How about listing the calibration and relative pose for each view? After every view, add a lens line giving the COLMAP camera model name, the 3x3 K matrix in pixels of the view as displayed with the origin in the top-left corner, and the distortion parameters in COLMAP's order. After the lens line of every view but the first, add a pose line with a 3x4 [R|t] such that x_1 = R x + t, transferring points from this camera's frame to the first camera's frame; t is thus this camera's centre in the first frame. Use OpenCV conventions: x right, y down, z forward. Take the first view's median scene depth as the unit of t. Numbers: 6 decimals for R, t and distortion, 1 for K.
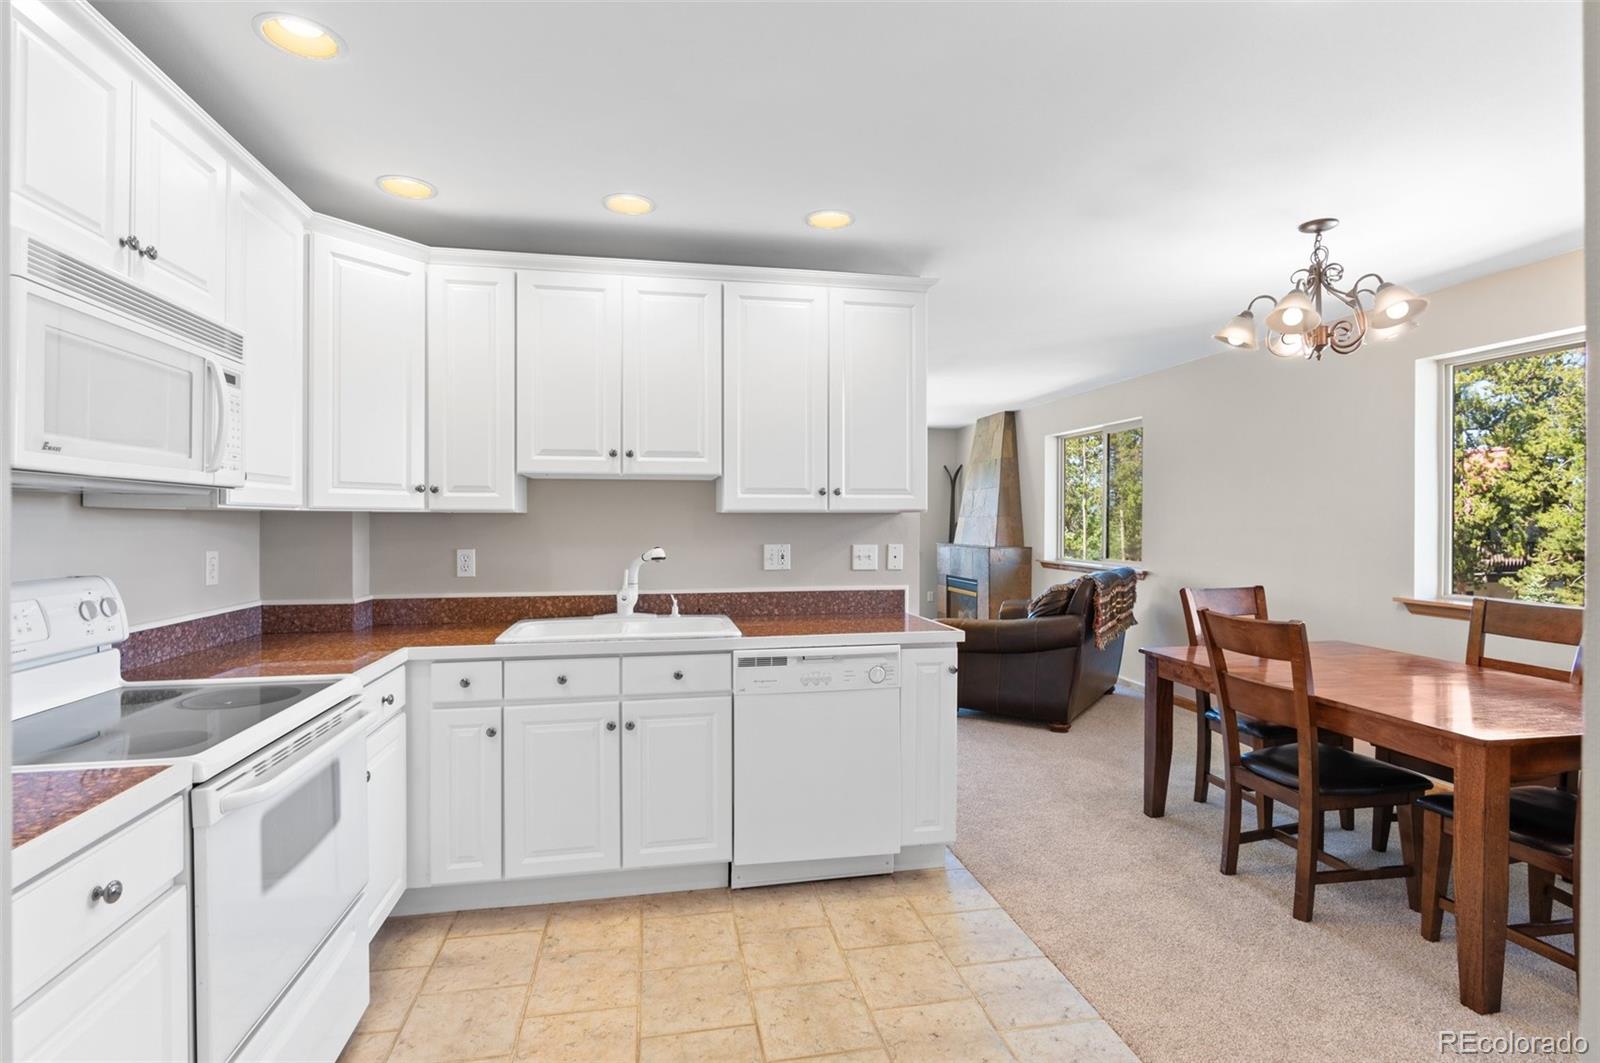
lens RADIAL K [[781.5, 0, 800.0], [0, 781.5, 531.5], [0, 0, 1]] dist [-0.001737, -0.000952]
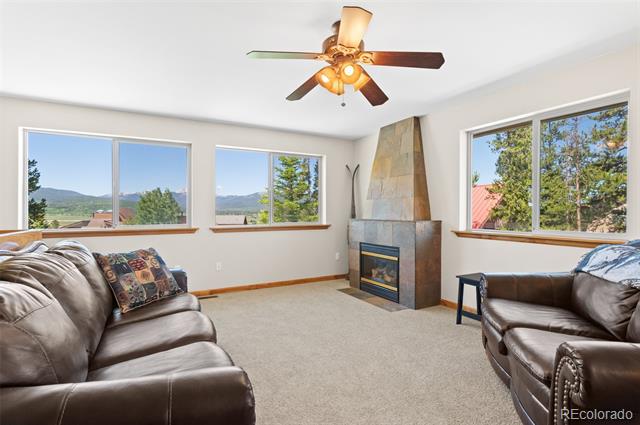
lens RADIAL K [[312.6, 0, 320.0], [0, 312.6, 212.5], [0, 0, 1]] dist [-0.001737, -0.000952]
pose [[0.952623, -0.000747, 0.304154, -0.114576], [0.004034, 0.999940, -0.010181, 0.028257], [-0.304128, 0.010926, 0.952568, 1.437920]]
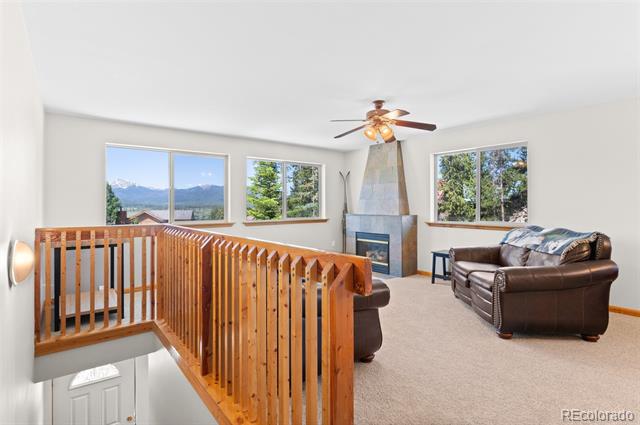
lens RADIAL K [[314.7, 0, 322.6], [0, 314.7, 204.0], [0, 0, 1]] dist [-0.001641, -0.000310]
pose [[0.886475, -0.001204, 0.462774, -0.591077], [0.010324, 0.999799, -0.017175, 0.011172], [-0.462661, 0.020003, 0.886310, 1.132691]]
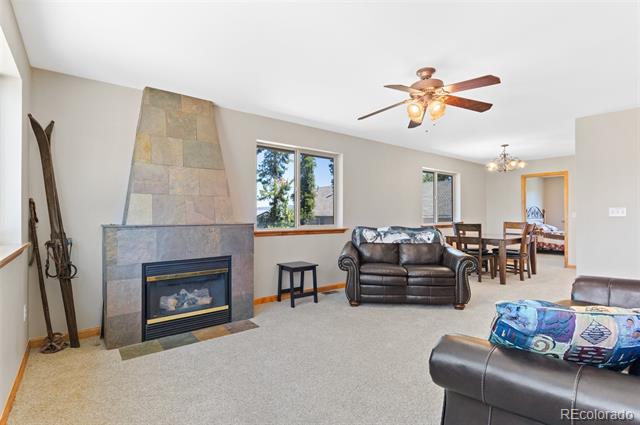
lens RADIAL K [[312.6, 0, 320.0], [0, 312.6, 212.5], [0, 0, 1]] dist [-0.001737, -0.000952]
pose [[-0.448795, 0.000472, 0.893635, -0.525300], [0.010240, 0.999937, 0.004615, 0.008120], [-0.893576, 0.011222, -0.448772, 2.767166]]
